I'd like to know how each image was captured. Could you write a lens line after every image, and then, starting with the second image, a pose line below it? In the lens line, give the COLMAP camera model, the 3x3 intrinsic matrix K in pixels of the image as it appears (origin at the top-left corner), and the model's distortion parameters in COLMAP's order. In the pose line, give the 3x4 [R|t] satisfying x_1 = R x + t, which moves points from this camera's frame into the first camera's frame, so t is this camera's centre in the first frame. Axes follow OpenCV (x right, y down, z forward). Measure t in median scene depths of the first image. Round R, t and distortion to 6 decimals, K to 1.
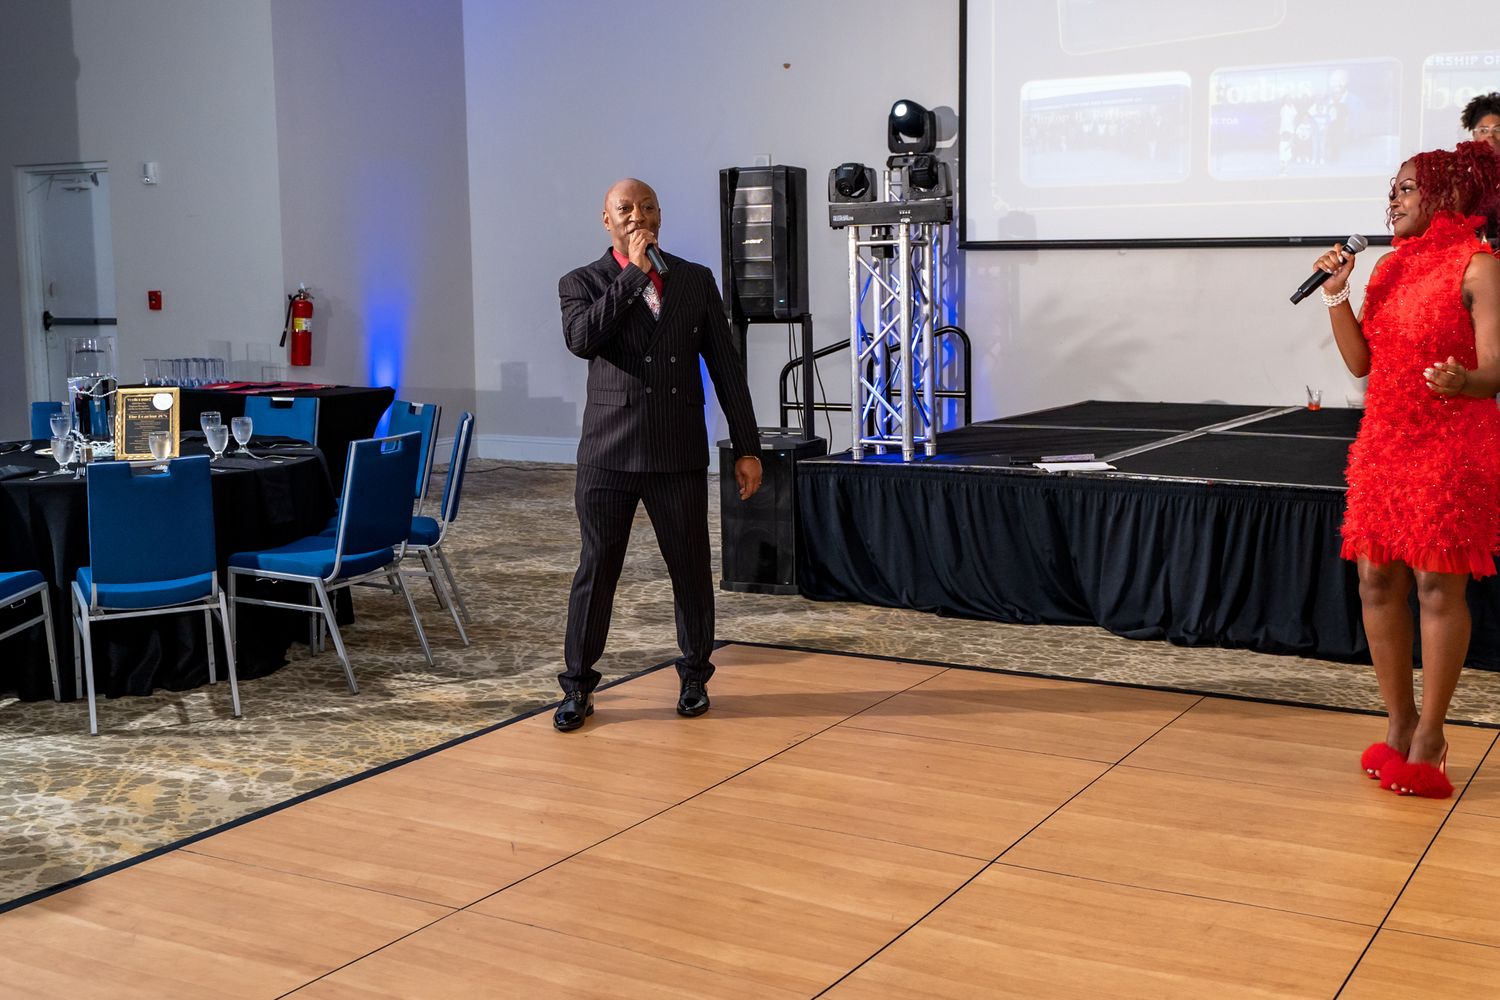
lens RADIAL K [[1776.4, 0, 750.0], [0, 1776.4, 500.0], [0, 0, 1]] dist [0.003019, -0.009651]
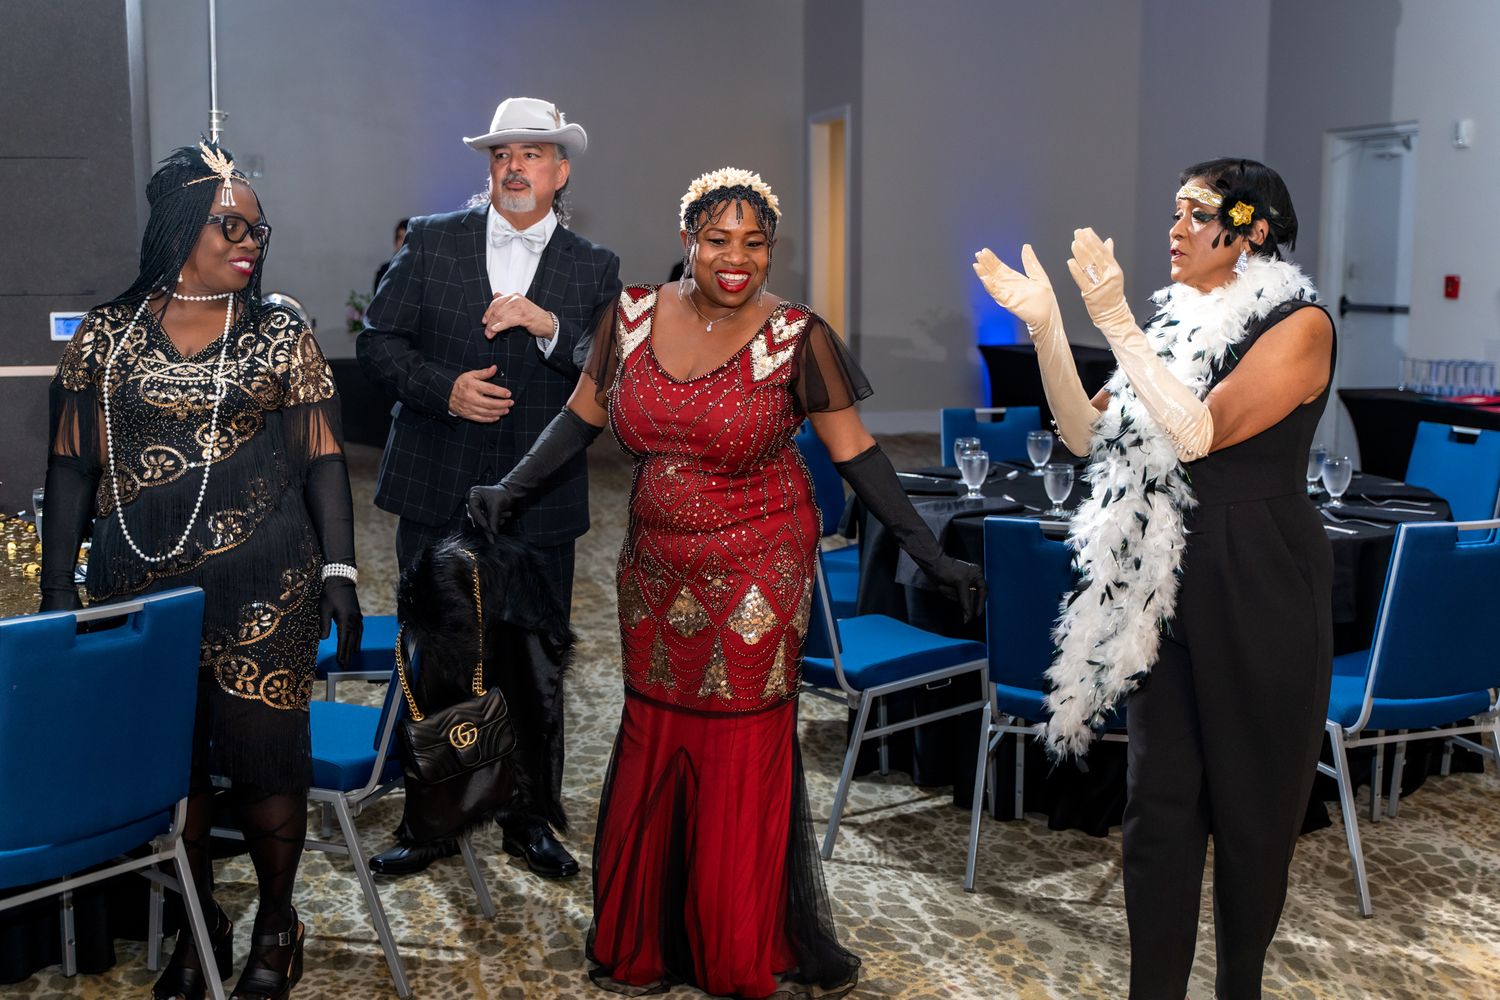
lens RADIAL K [[1764.6, 0, 750.0], [0, 1764.6, 500.0], [0, 0, 1]] dist [-0.005558, -0.024534]
pose [[0.705436, 0.114542, -0.699457, 0.034628], [-0.106447, 0.992784, 0.055219, -0.037540], [0.700735, 0.035502, 0.712538, 0.291363]]
